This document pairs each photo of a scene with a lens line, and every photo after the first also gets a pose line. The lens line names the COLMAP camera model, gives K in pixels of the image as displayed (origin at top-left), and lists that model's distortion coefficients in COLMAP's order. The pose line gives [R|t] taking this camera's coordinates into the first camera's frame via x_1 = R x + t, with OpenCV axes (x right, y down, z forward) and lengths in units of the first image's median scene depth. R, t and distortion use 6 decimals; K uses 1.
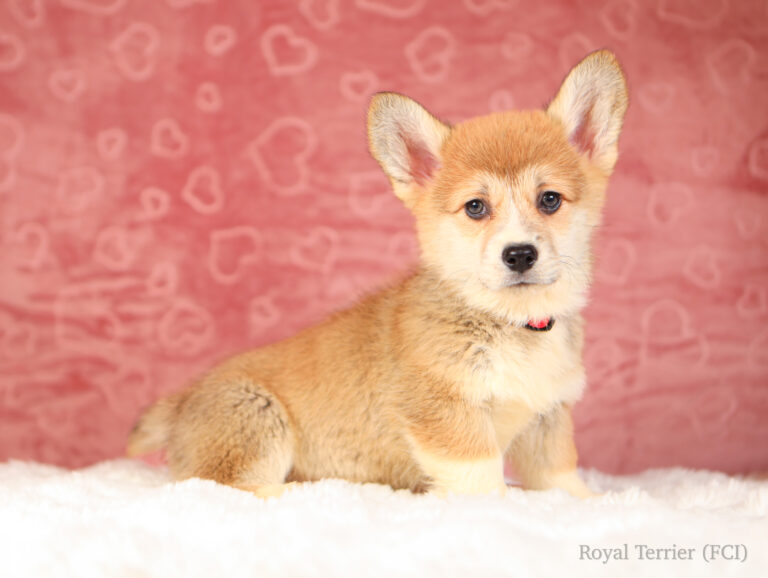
lens RADIAL K [[1342.9, 0, 370.1], [0, 1342.9, 296.5], [0, 0, 1]] dist [0.081869, 0.000000]
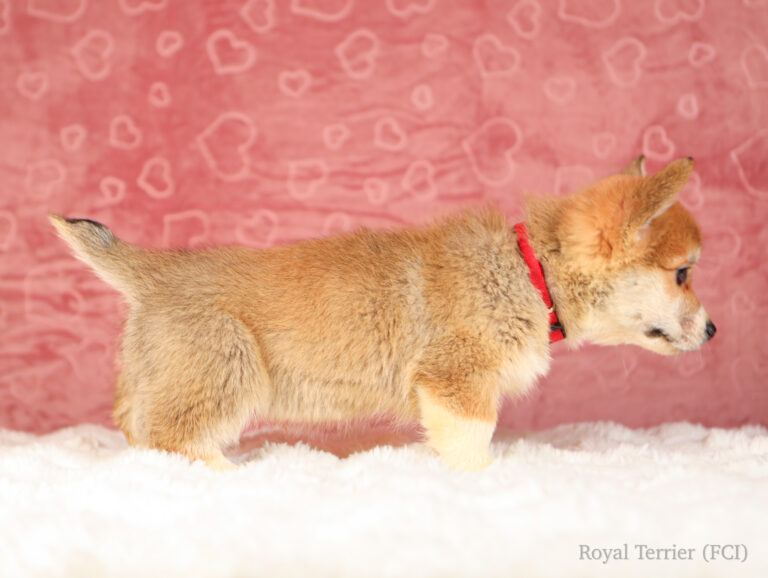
lens RADIAL K [[1668.4, 0, 345.3], [0, 1668.4, 253.7], [0, 0, 1]] dist [0.075876, 0.000000]
pose [[0.999843, -0.016333, 0.006916, 0.022072], [0.016511, 0.999511, -0.026536, 0.022929], [-0.006479, 0.026646, 0.999624, -0.381680]]
